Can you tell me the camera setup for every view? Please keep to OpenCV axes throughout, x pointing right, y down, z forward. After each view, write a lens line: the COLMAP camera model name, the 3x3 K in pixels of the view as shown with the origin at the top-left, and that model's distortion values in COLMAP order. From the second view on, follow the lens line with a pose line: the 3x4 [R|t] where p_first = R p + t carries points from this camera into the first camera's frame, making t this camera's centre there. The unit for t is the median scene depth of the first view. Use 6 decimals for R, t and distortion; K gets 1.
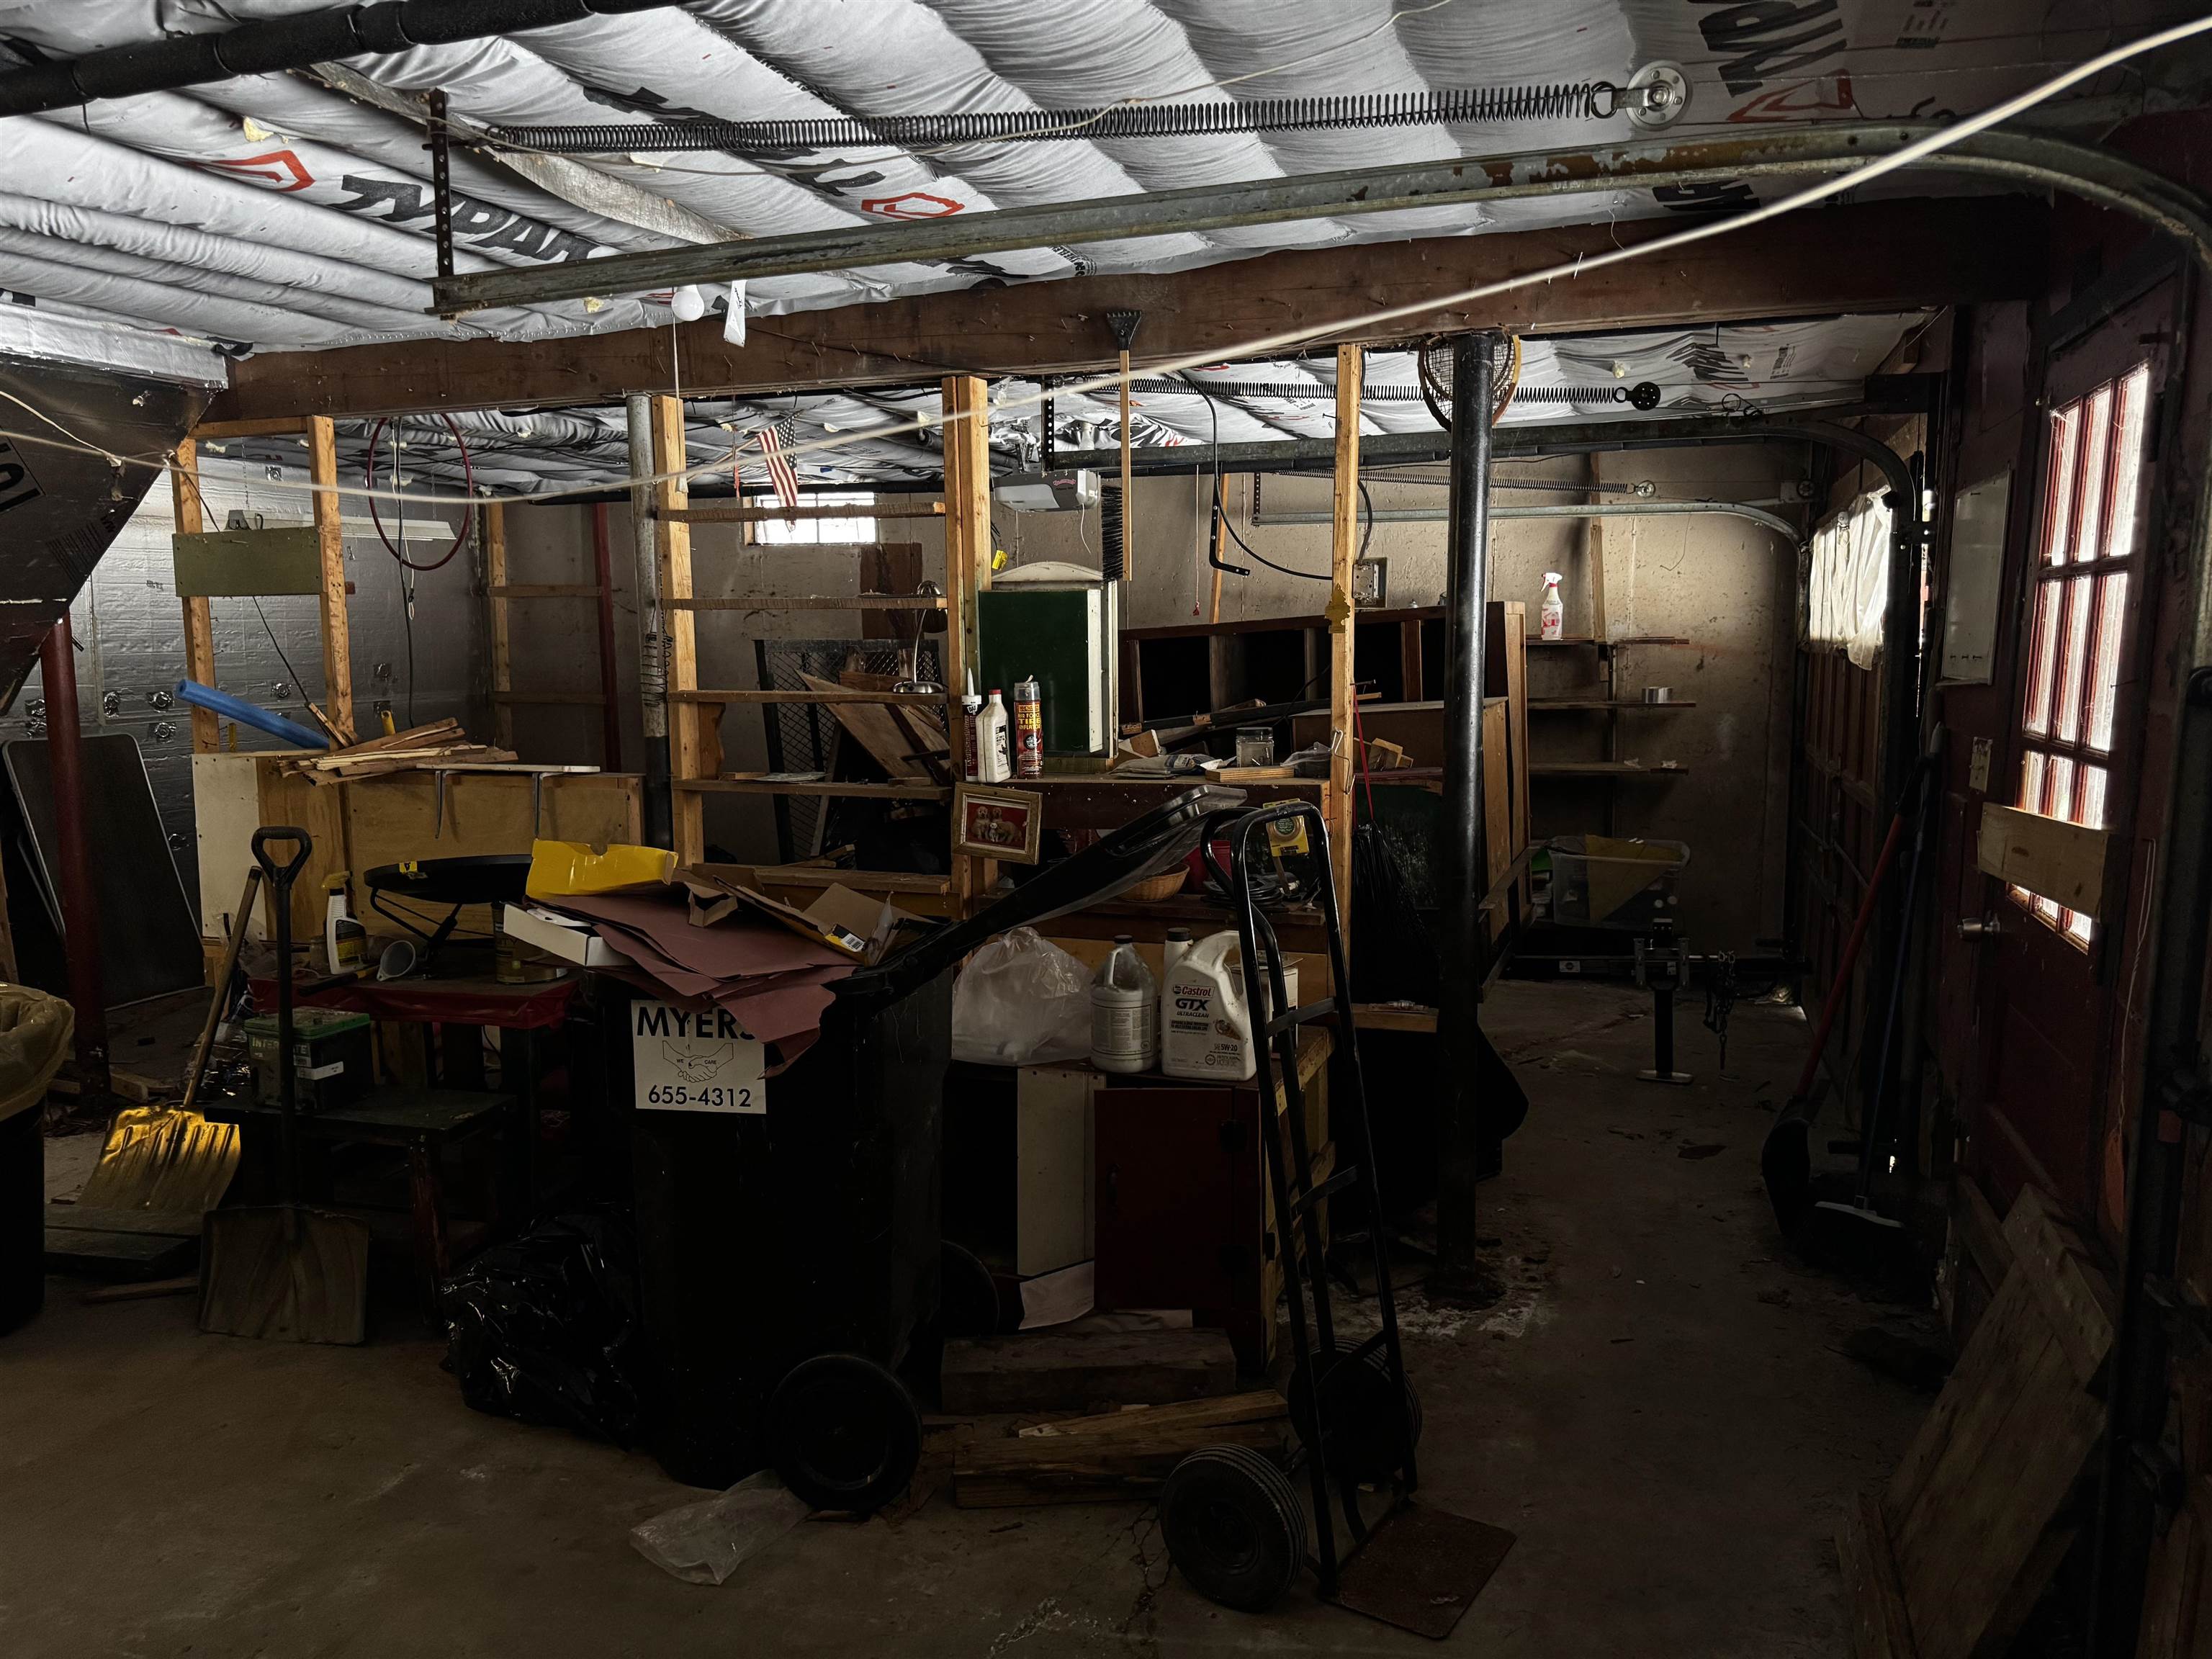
lens RADIAL K [[1532.2, 0, 1100.6], [0, 1532.2, 842.6], [0, 0, 1]] dist [0.061904, -0.063724]
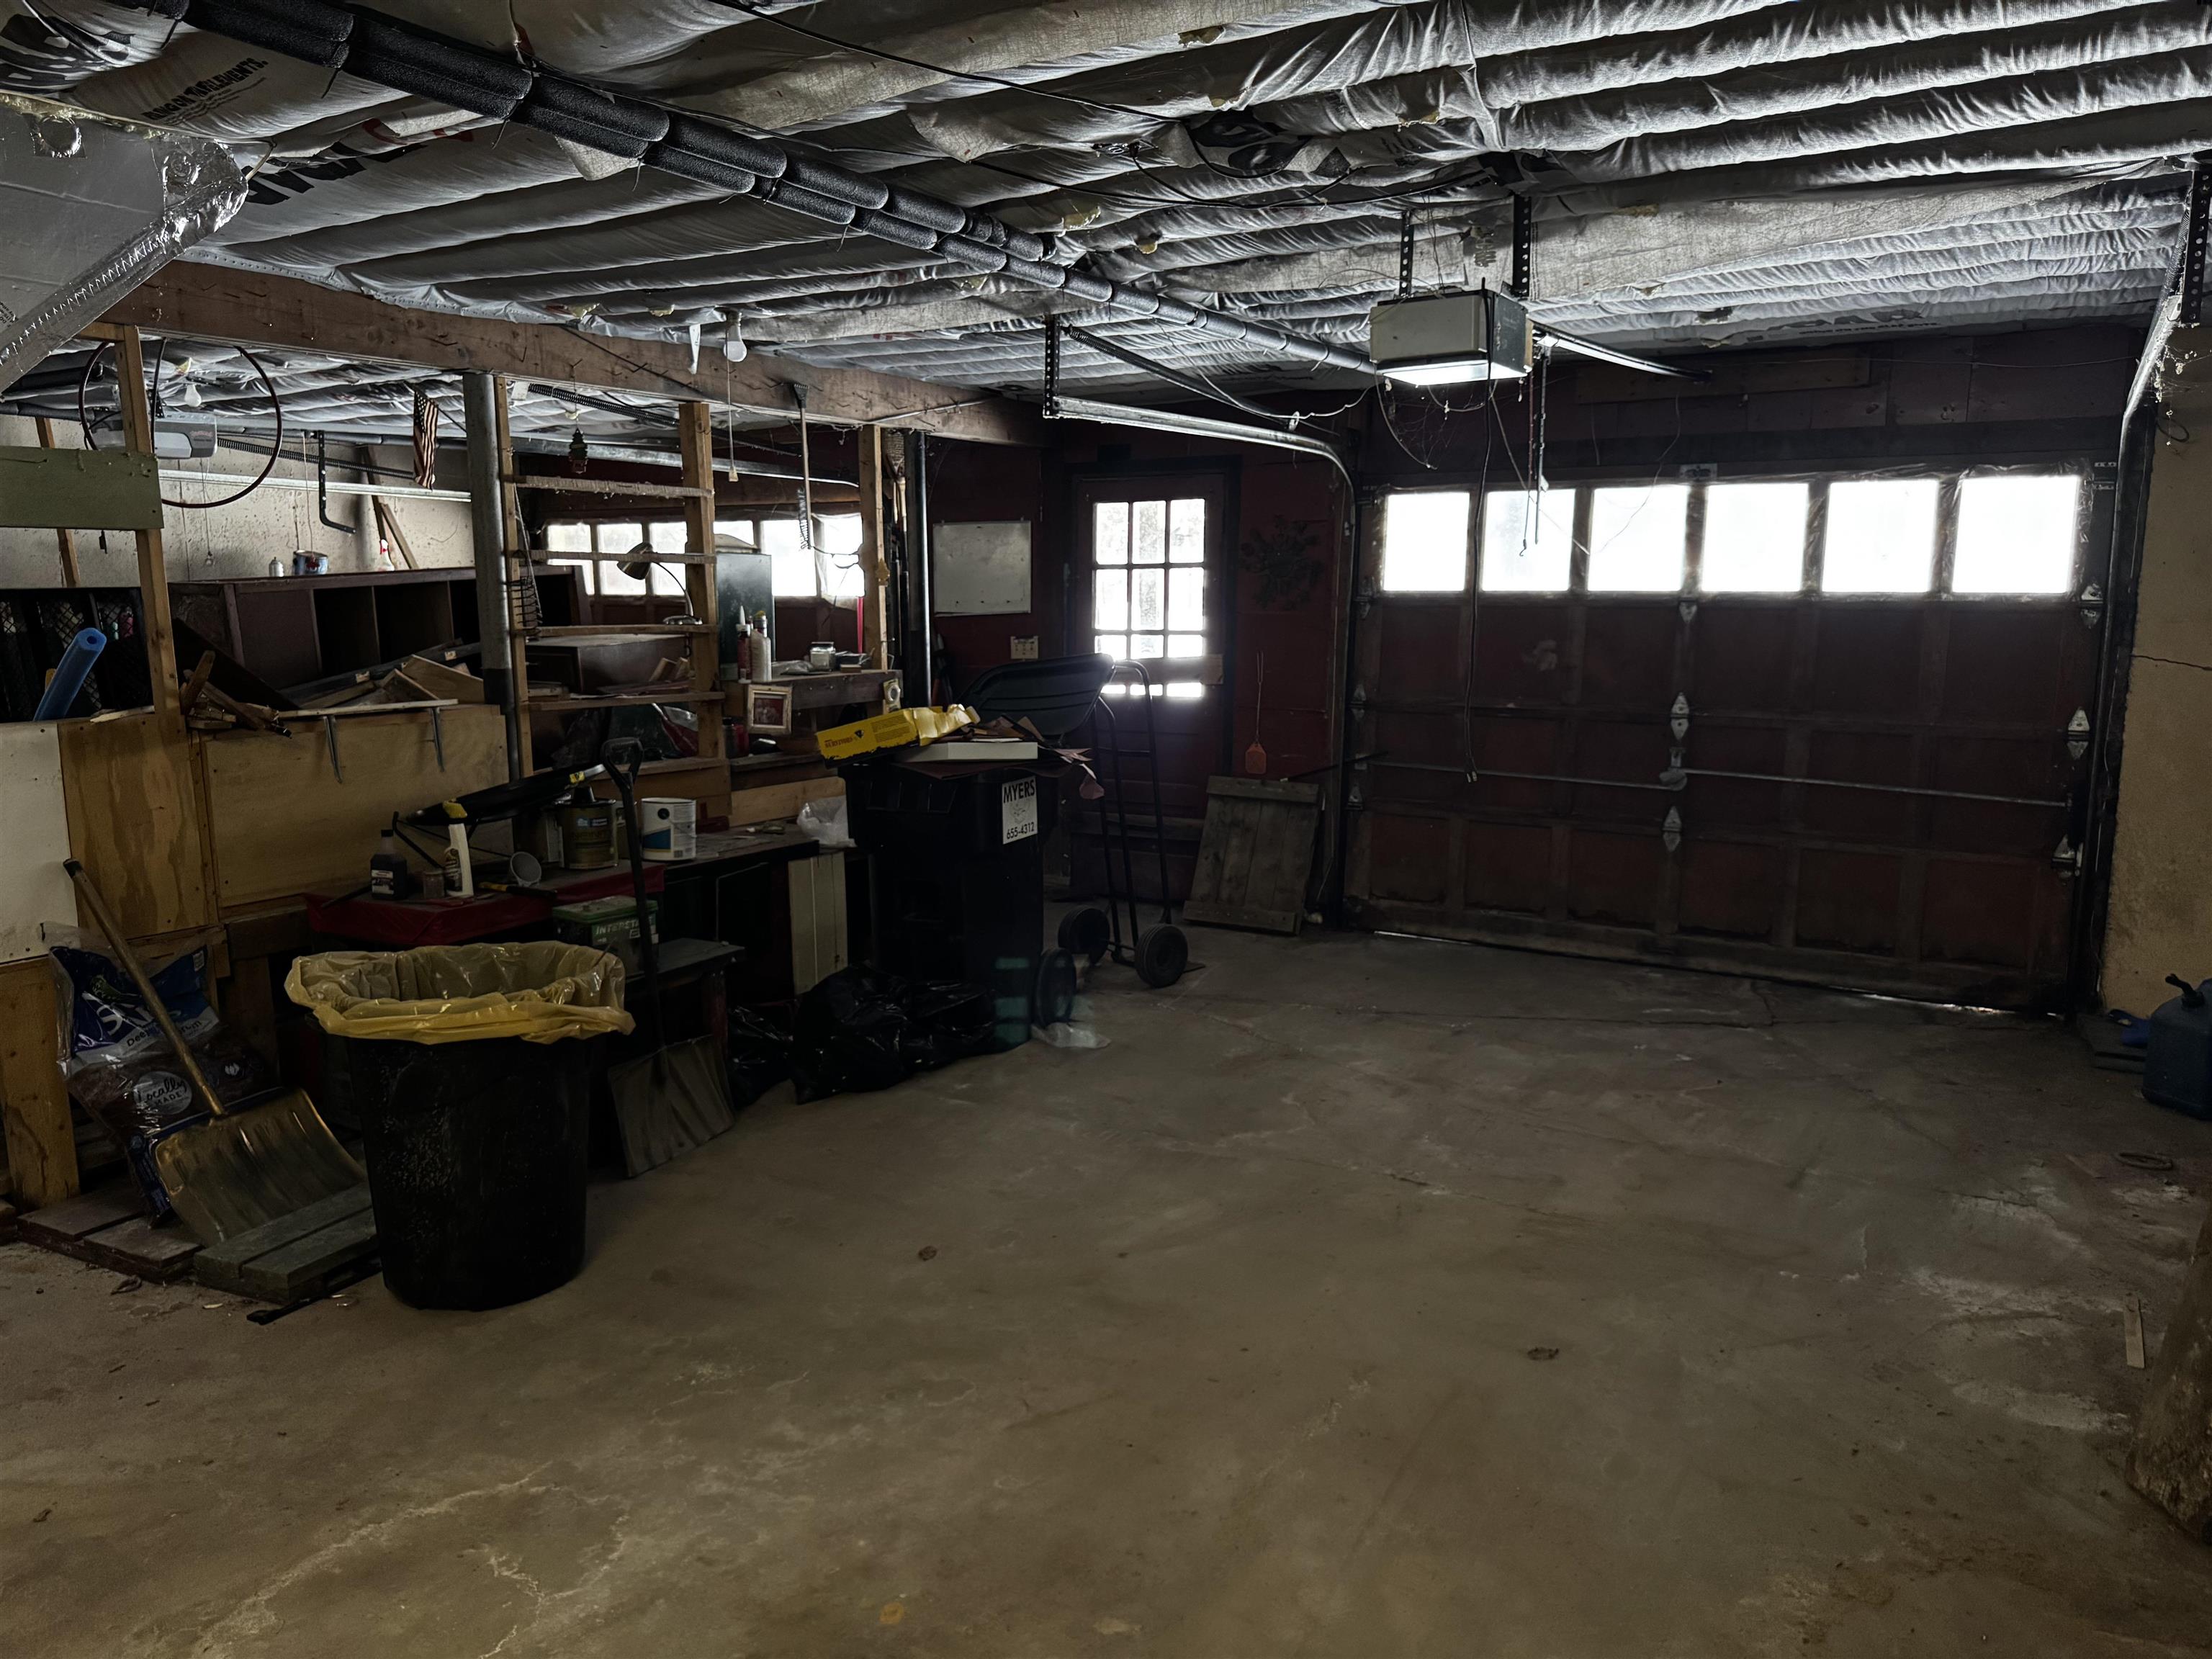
lens RADIAL K [[1586.0, 0, 1106.0], [0, 1586.0, 829.5], [0, 0, 1]] dist [0.064920, -0.067735]
pose [[0.191696, -0.139603, 0.971475, -1.611012], [0.130419, 0.984677, 0.115765, -0.035557], [-0.972750, 0.104507, 0.206966, 0.376828]]
